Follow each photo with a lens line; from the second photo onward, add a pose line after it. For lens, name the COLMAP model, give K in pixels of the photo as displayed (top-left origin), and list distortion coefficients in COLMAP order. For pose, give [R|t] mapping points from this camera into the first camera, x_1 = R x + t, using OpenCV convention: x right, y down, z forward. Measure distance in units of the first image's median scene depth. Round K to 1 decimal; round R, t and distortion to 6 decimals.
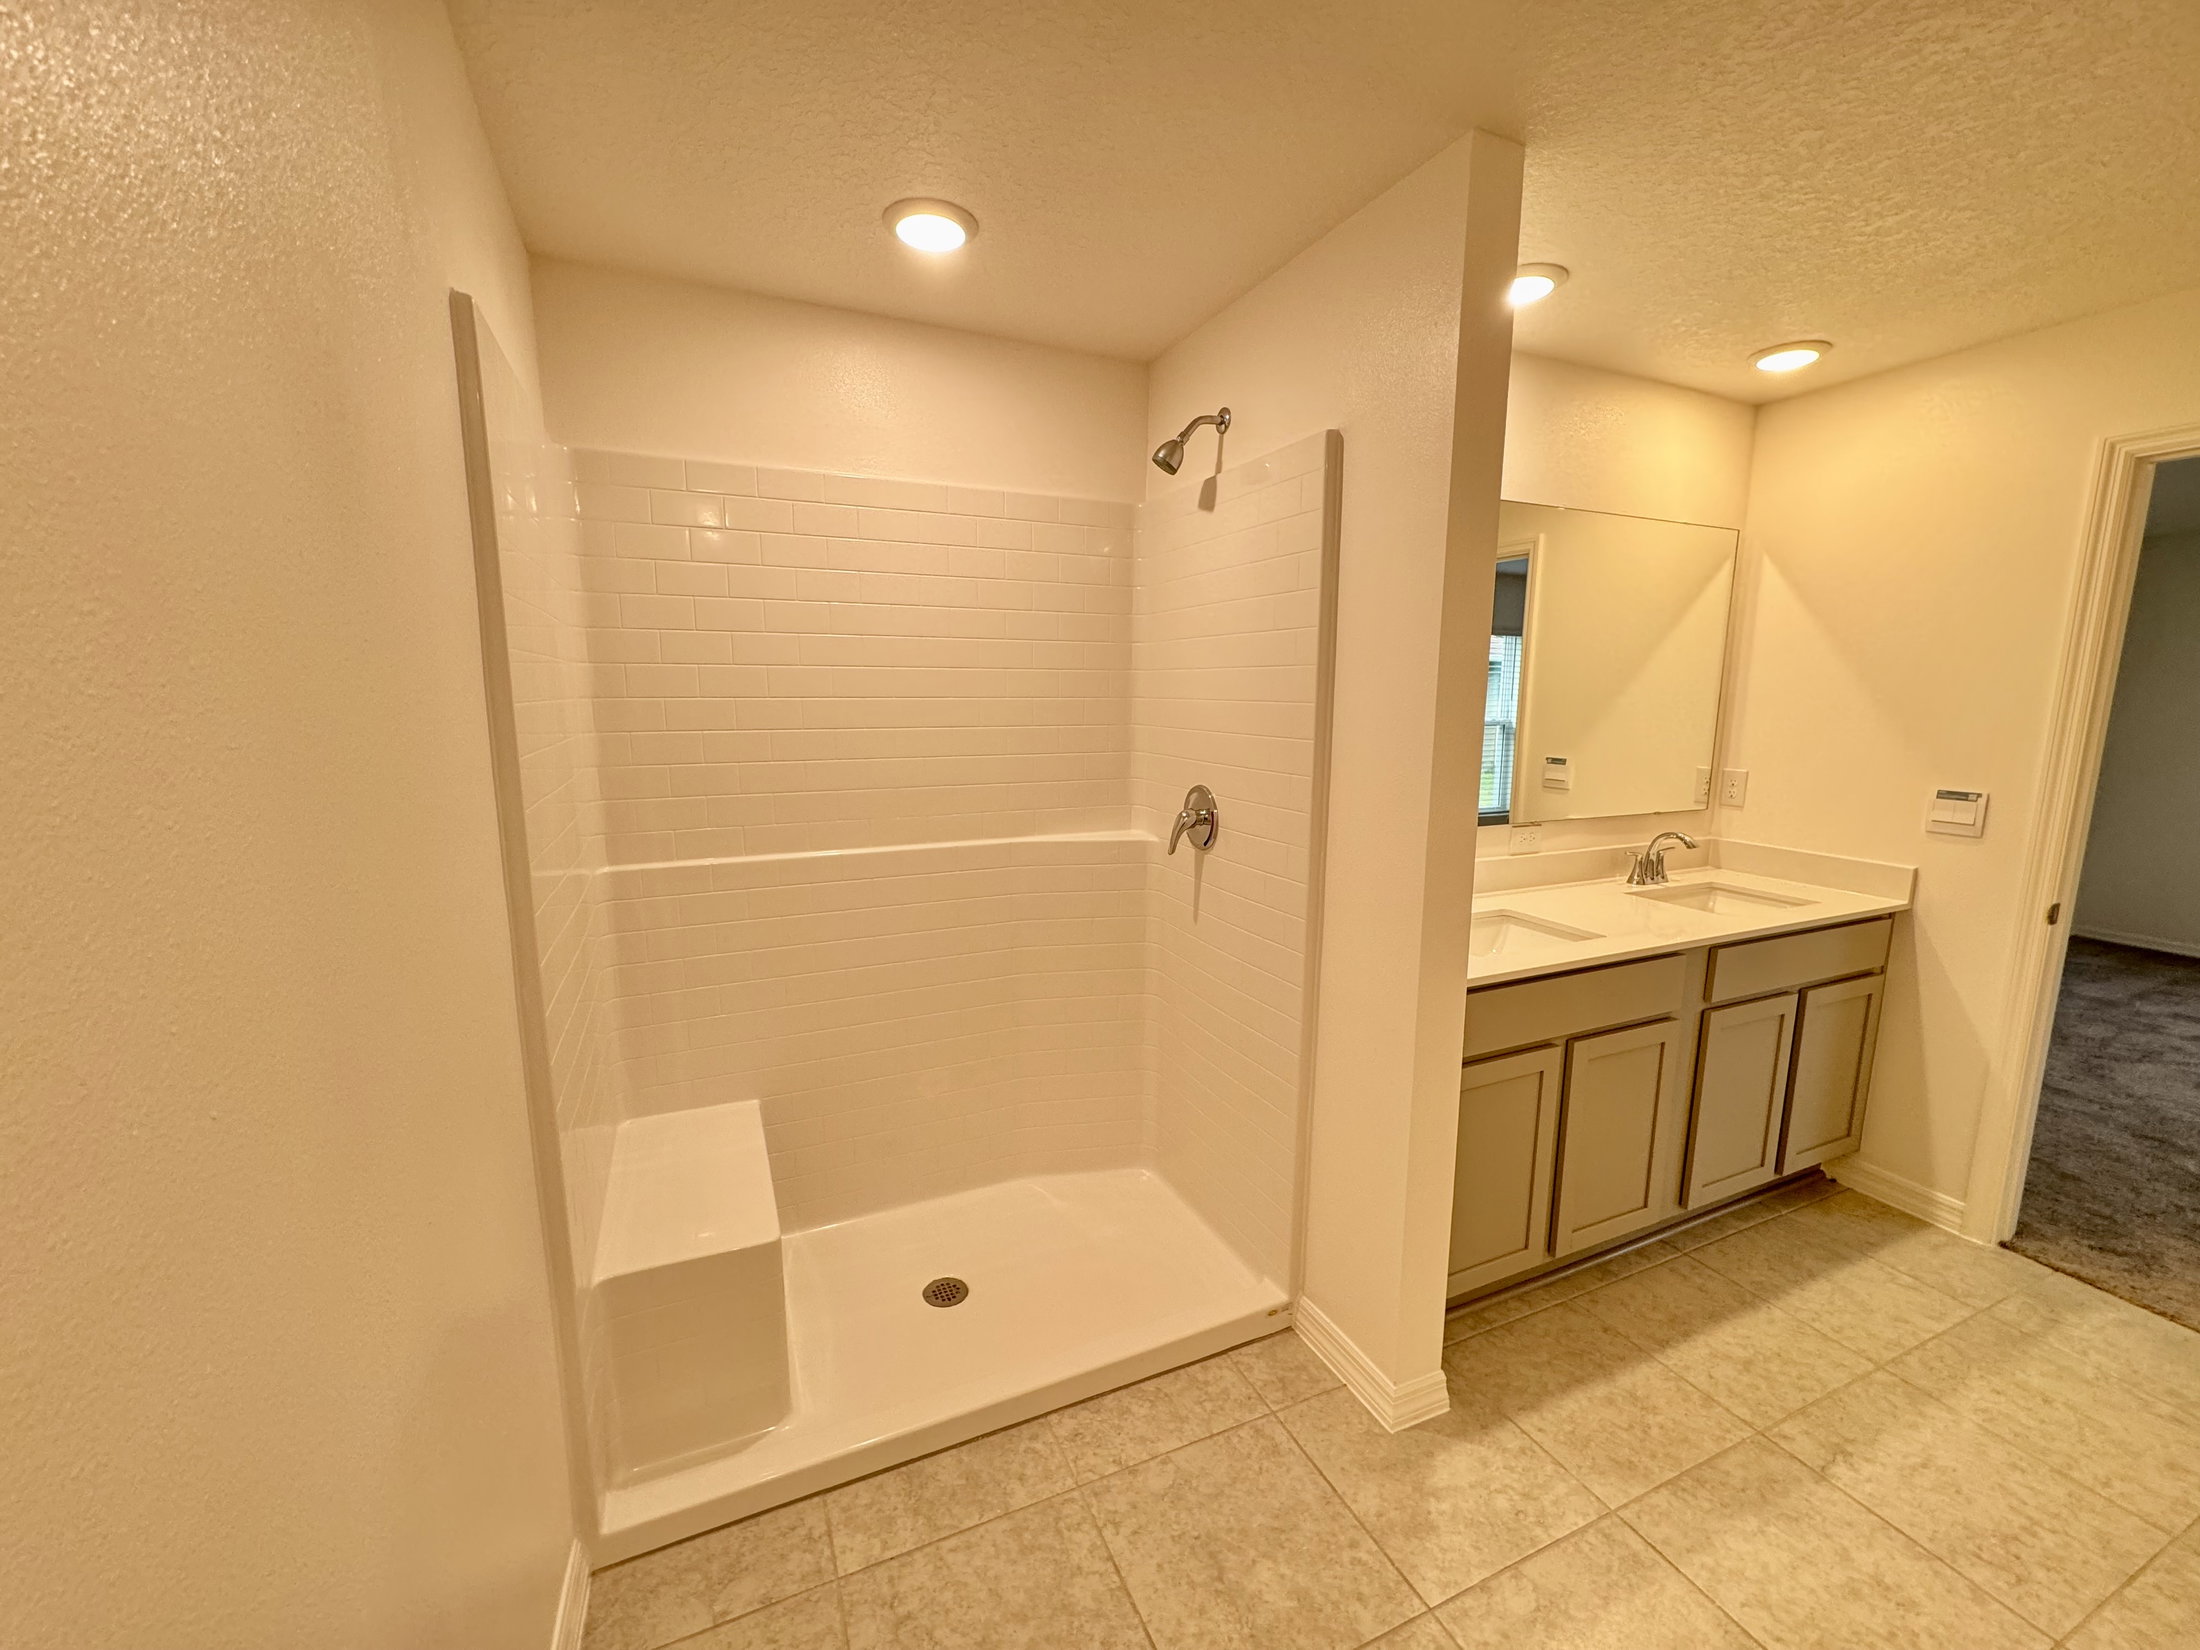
lens RADIAL K [[884.7, 0, 1104.0], [0, 884.7, 819.8], [0, 0, 1]] dist [0.007819, 0.000132]
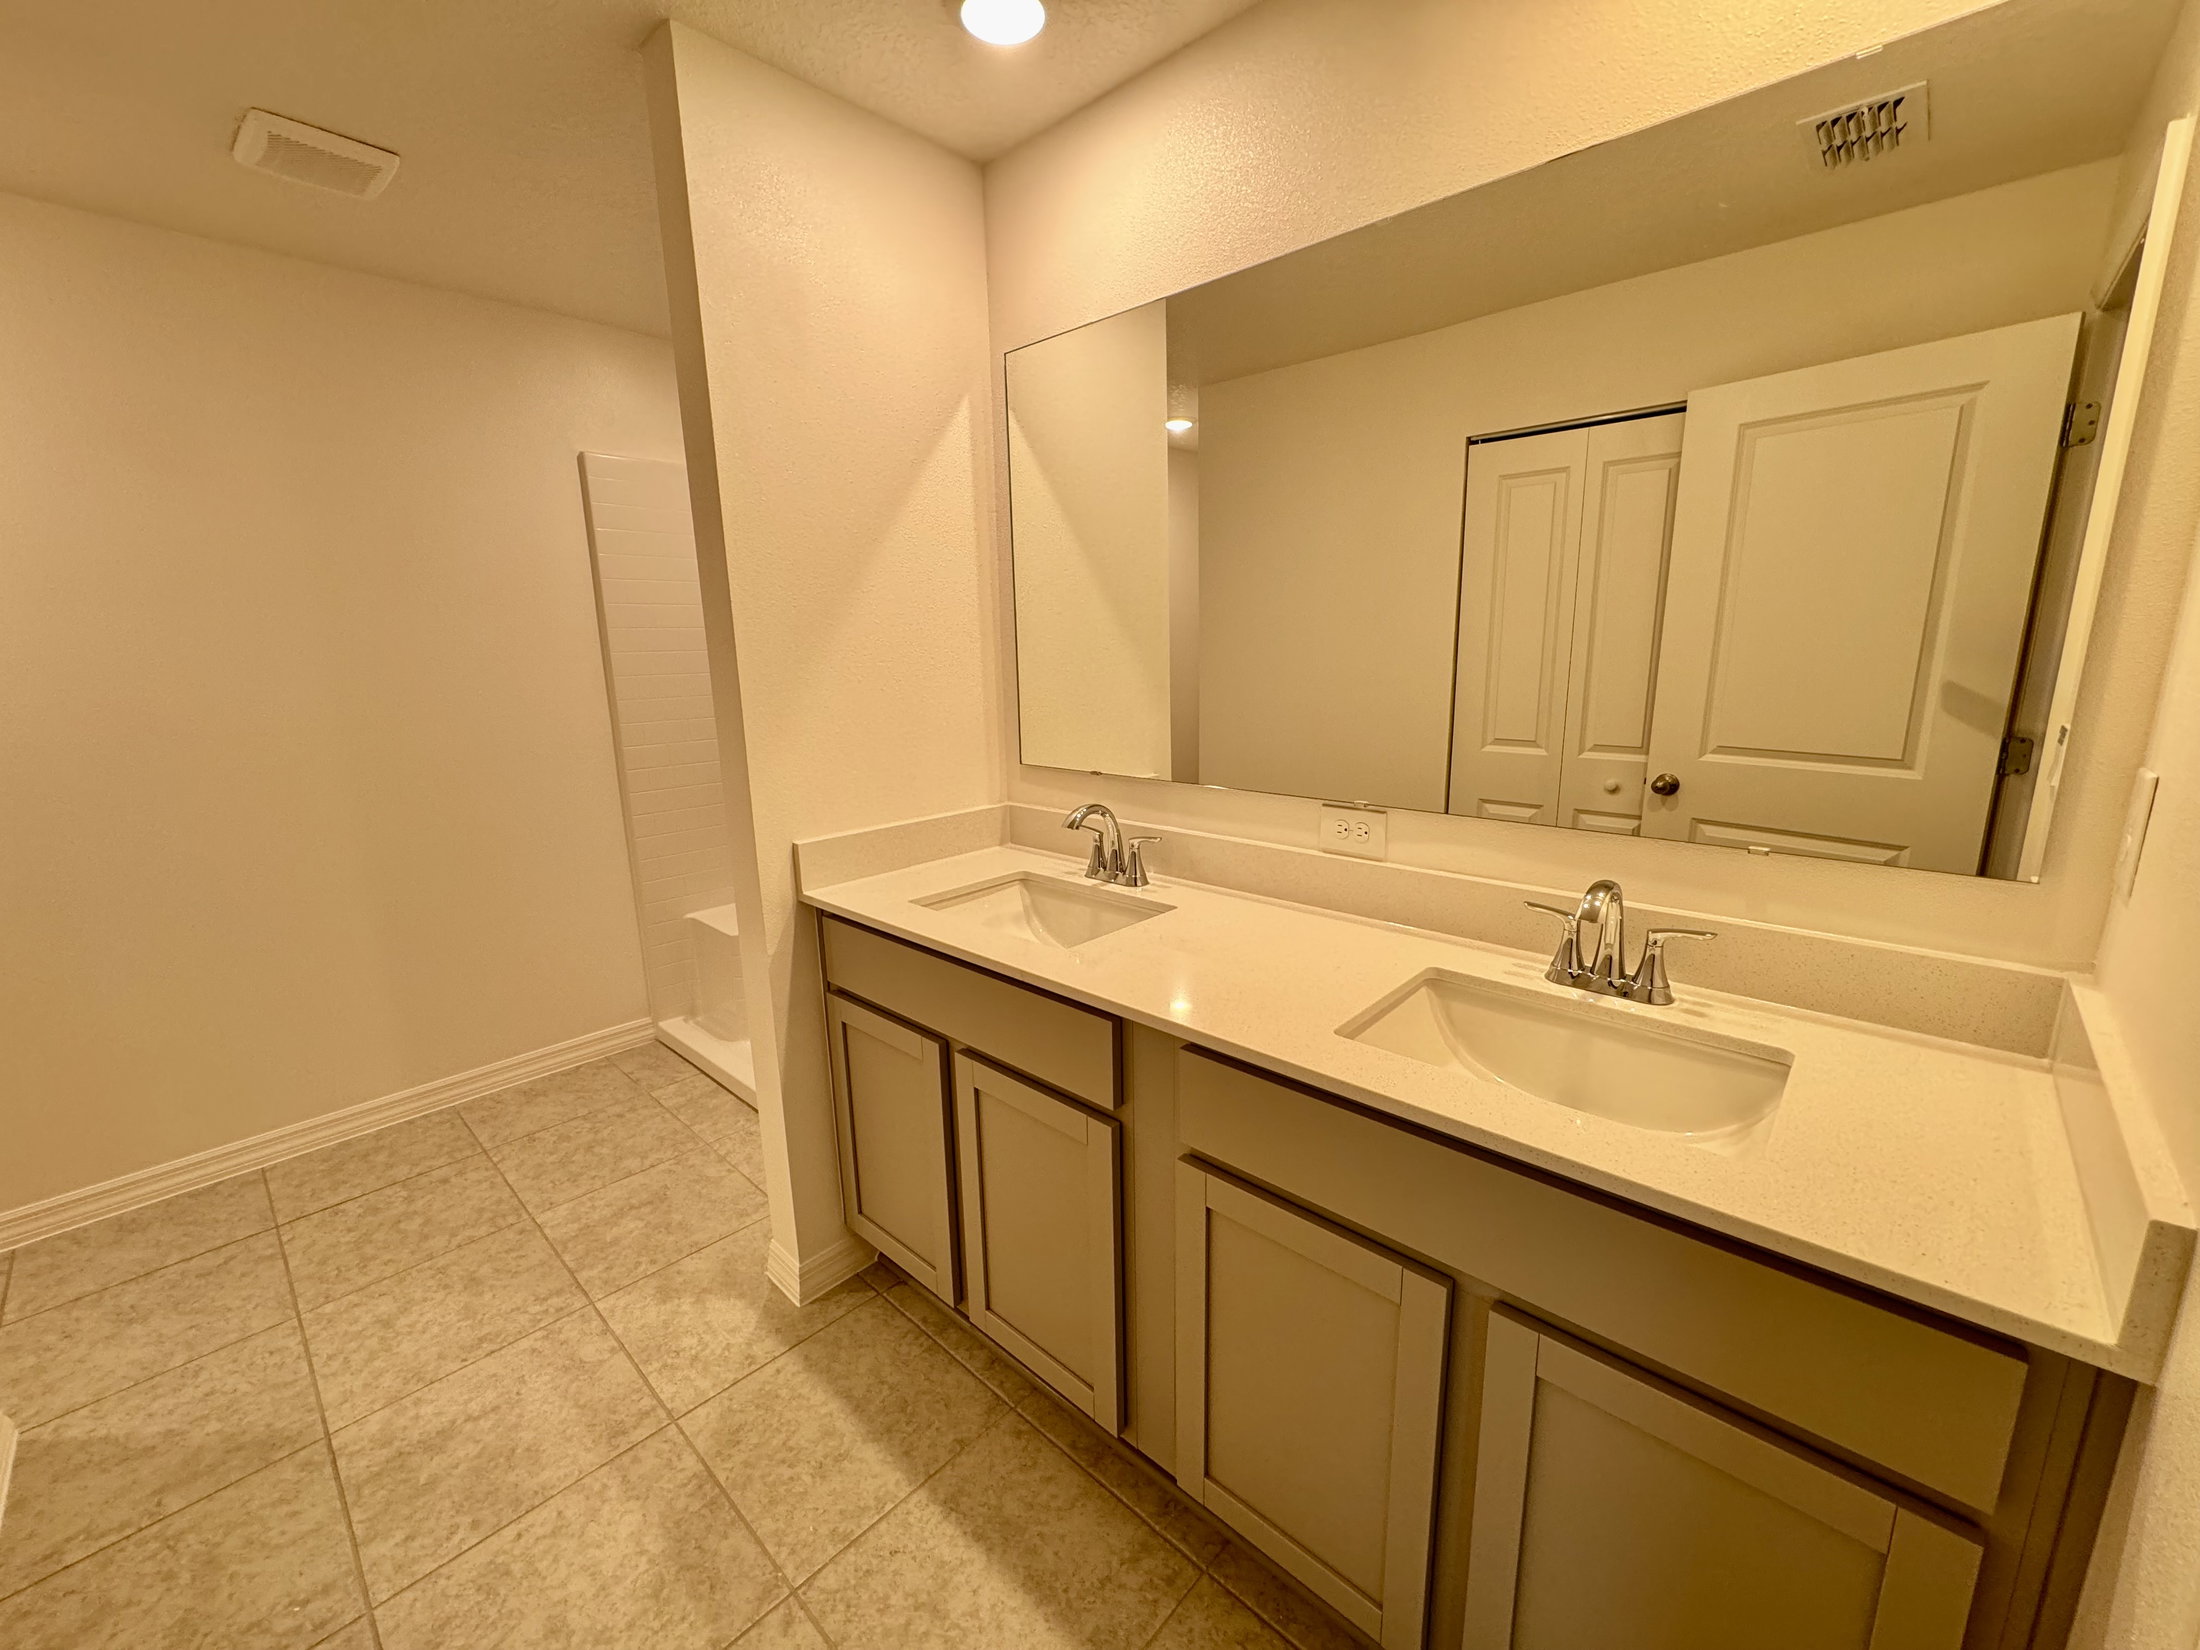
lens RADIAL K [[884.7, 0, 1108.4], [0, 884.7, 830.8], [0, 0, 1]] dist [0.007819, 0.000132]
pose [[0.383897, 0.174915, -0.906657, 1.488340], [-0.110273, 0.983552, 0.143058, -0.070004], [0.916768, 0.045060, 0.396871, 0.980080]]
